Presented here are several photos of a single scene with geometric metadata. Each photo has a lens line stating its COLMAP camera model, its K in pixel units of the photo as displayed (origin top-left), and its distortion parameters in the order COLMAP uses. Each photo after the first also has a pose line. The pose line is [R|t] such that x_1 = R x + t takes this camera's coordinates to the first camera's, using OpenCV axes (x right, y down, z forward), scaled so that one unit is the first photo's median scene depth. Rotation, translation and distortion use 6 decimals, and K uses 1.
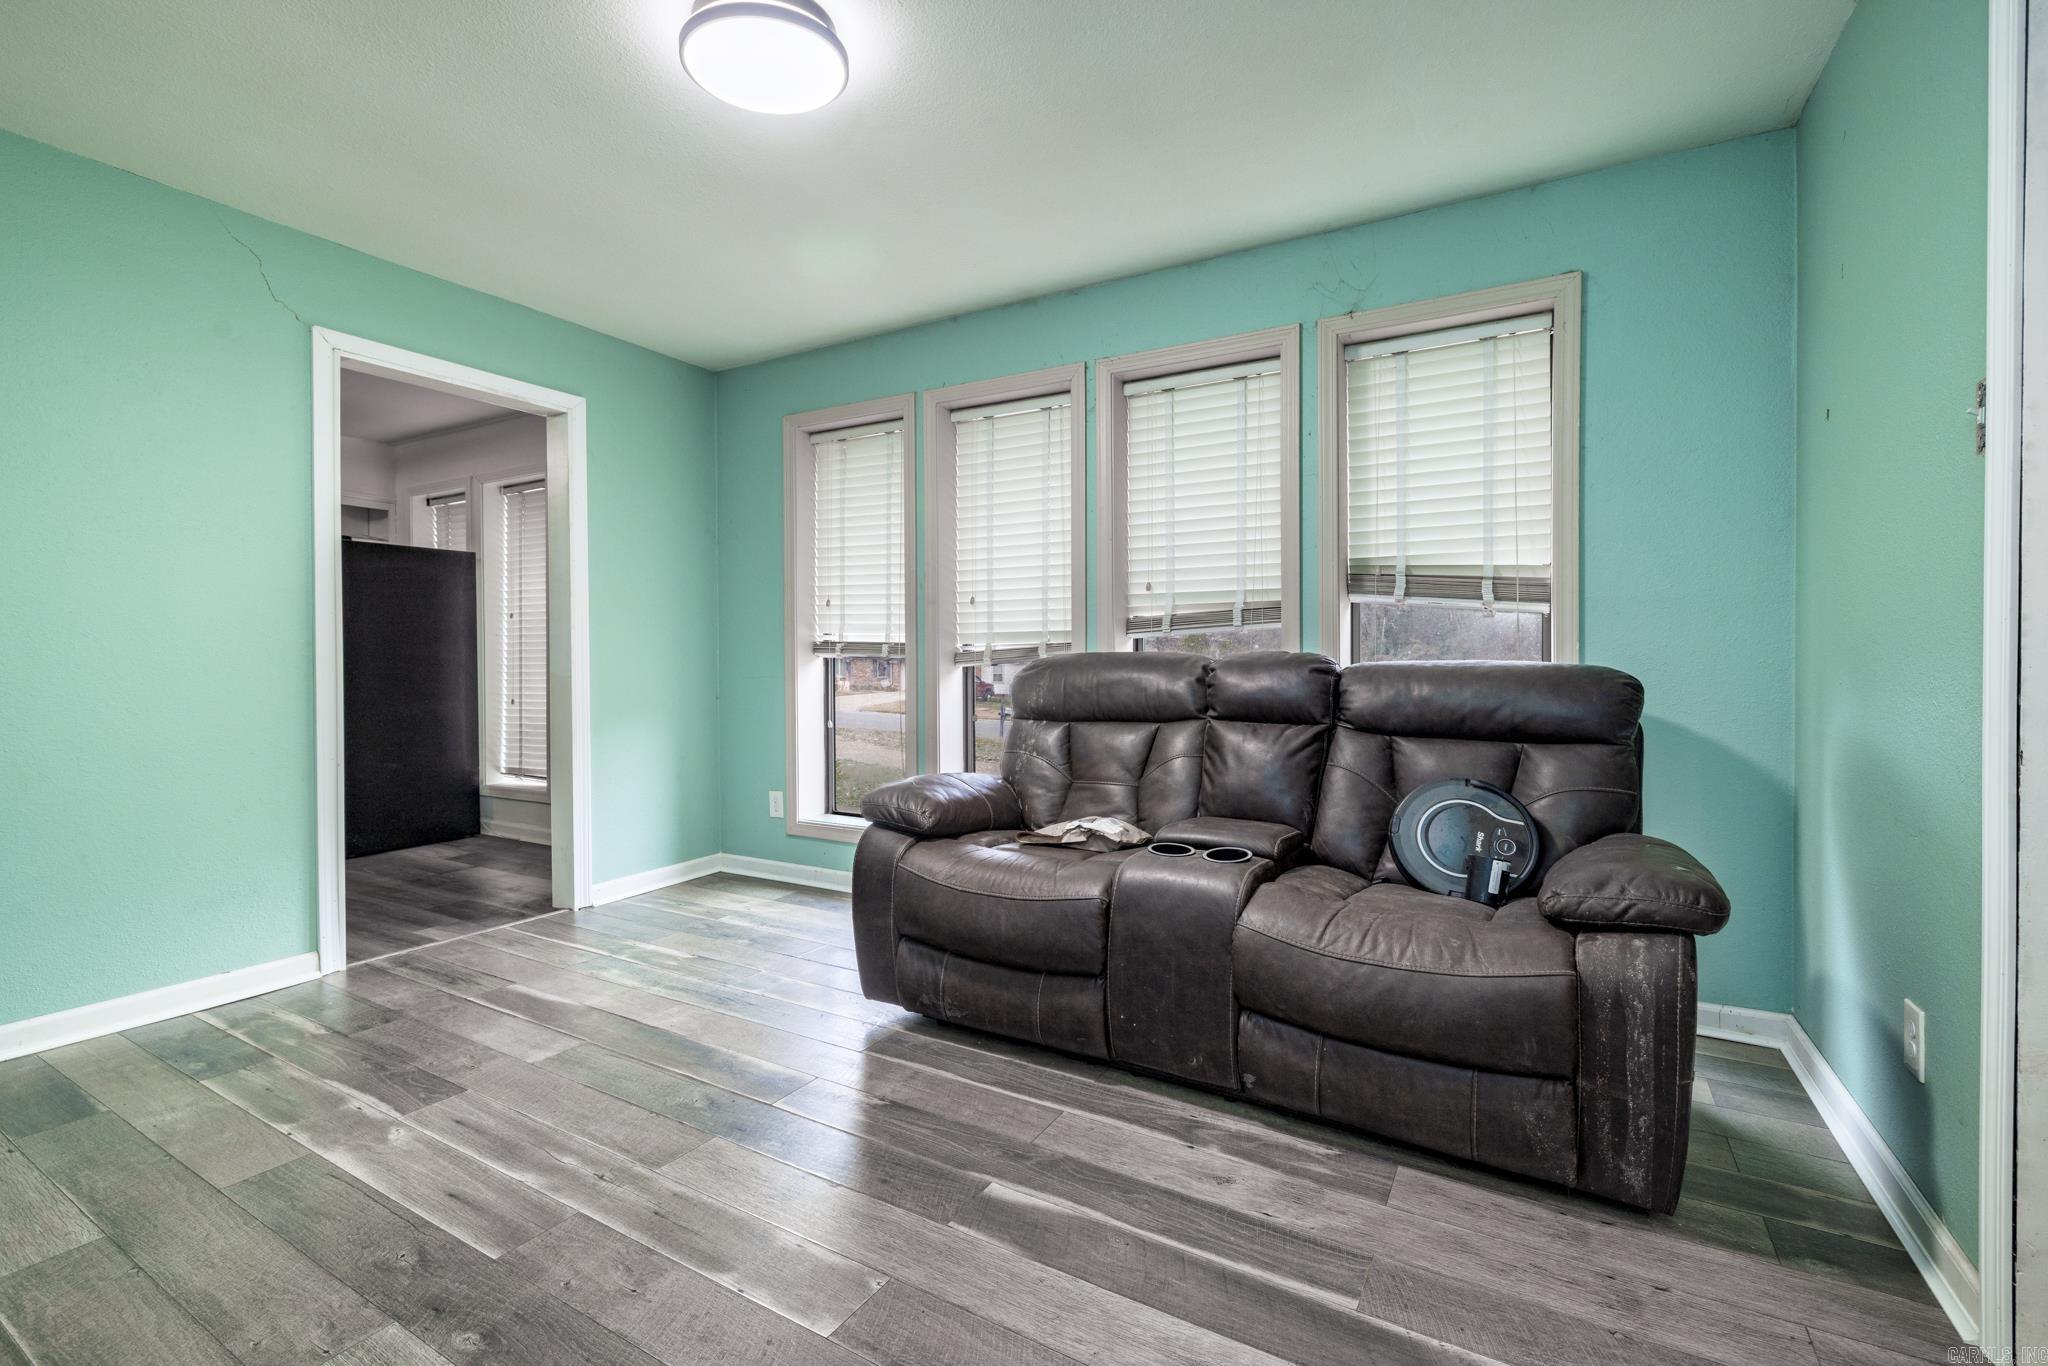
lens RADIAL K [[884.1, 0, 1025.8], [0, 884.1, 664.8], [0, 0, 1]] dist [0.001408, 0.000886]
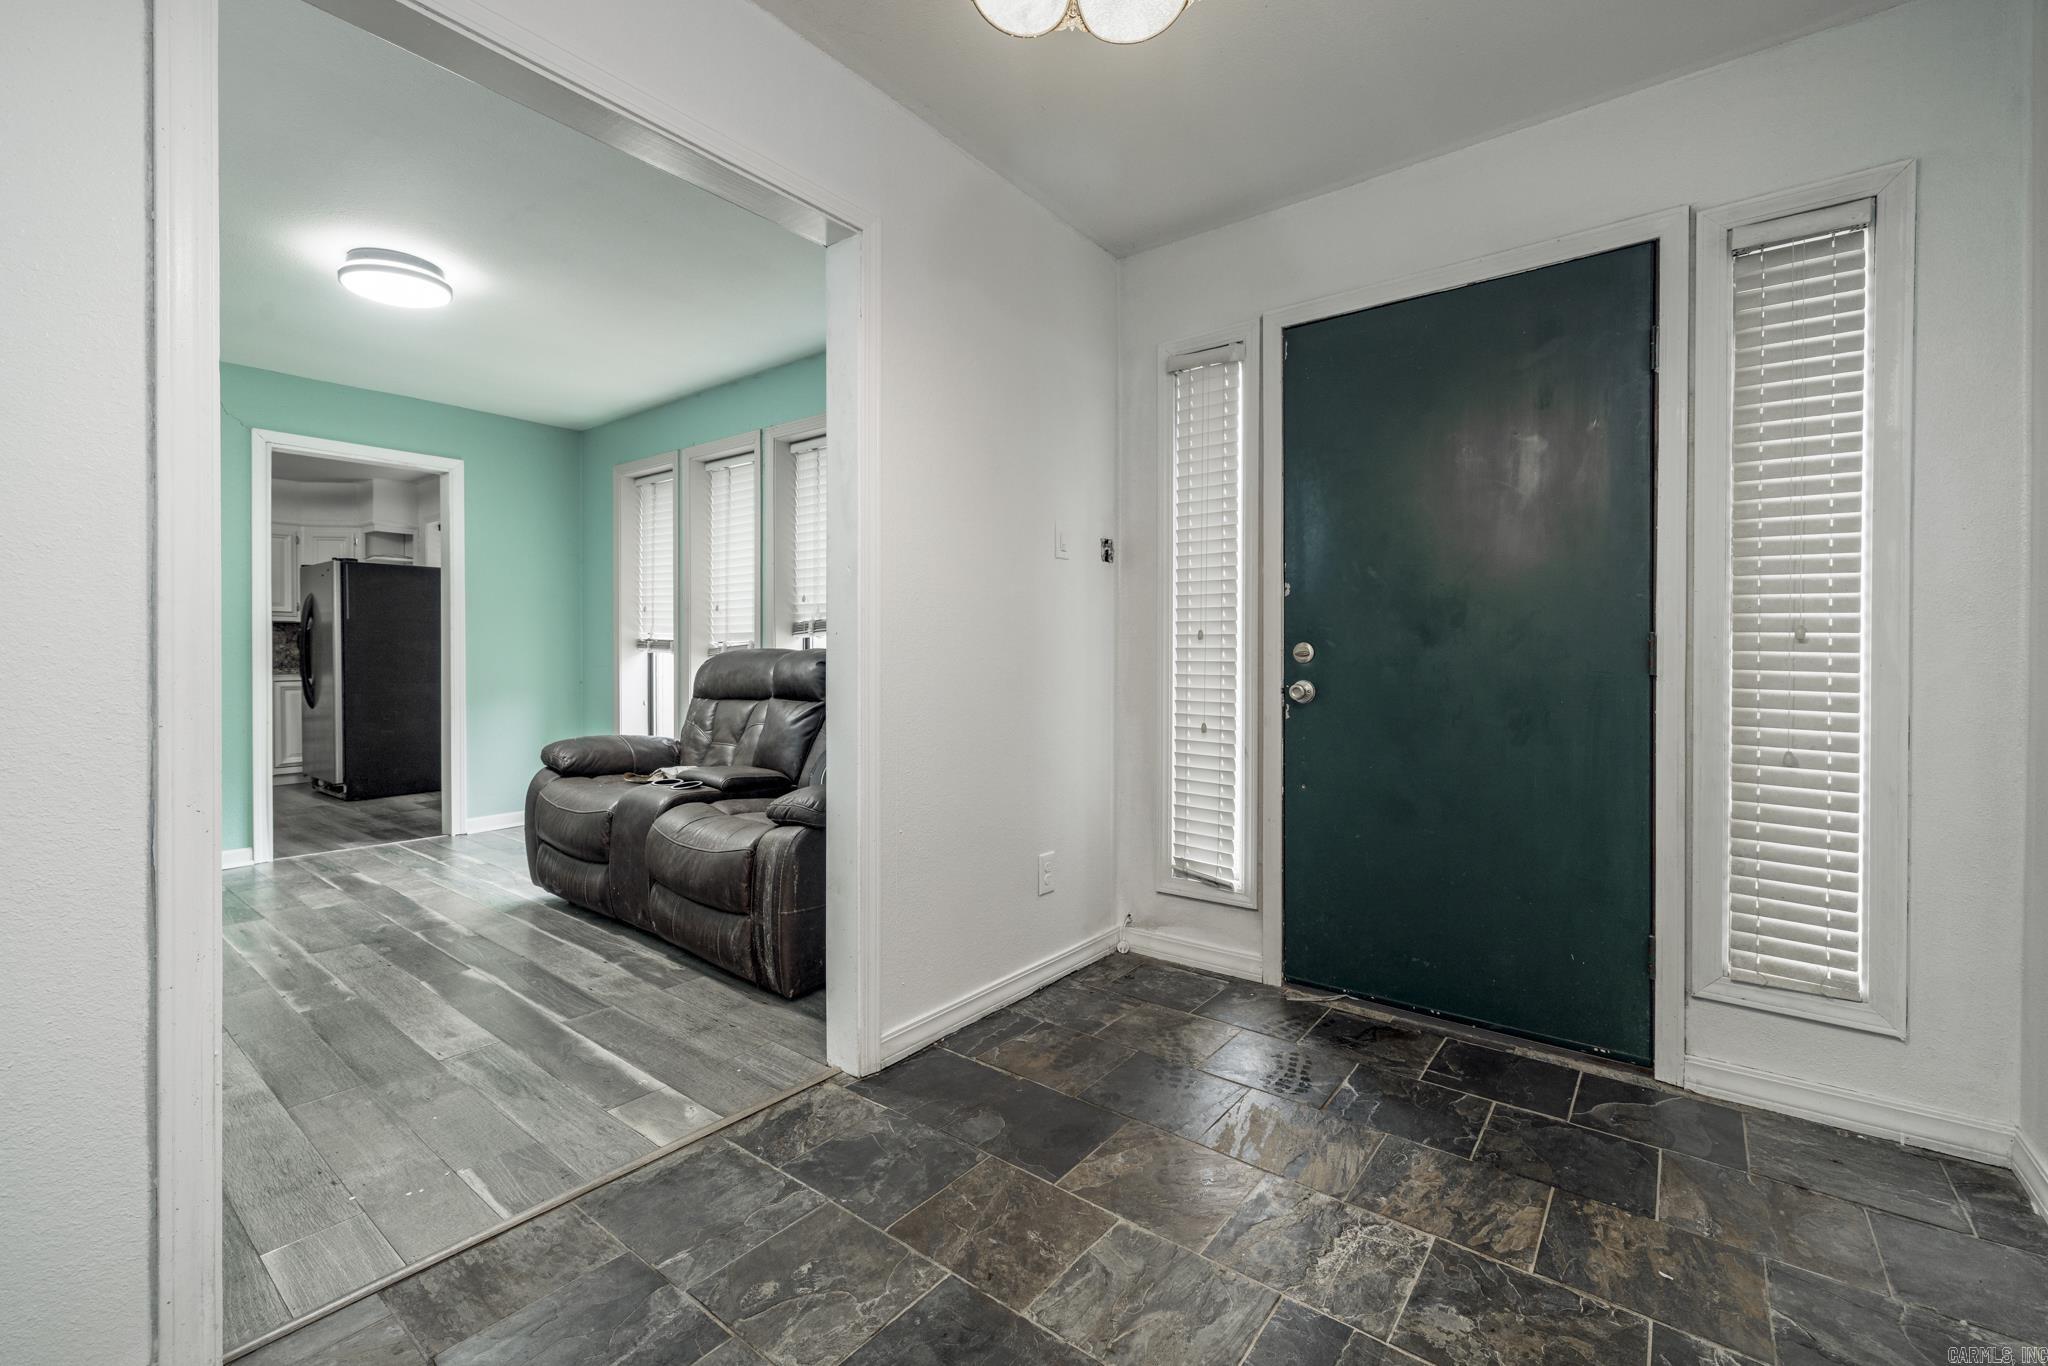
lens RADIAL K [[875.8, 0, 974.1], [0, 875.8, 658.6], [0, 0, 1]] dist [-0.000400, -0.000014]
pose [[0.986637, 0.006119, -0.162821, 1.092830], [-0.006359, 0.999979, -0.000950, -0.000285], [0.162812, 0.001972, 0.986655, -0.439630]]
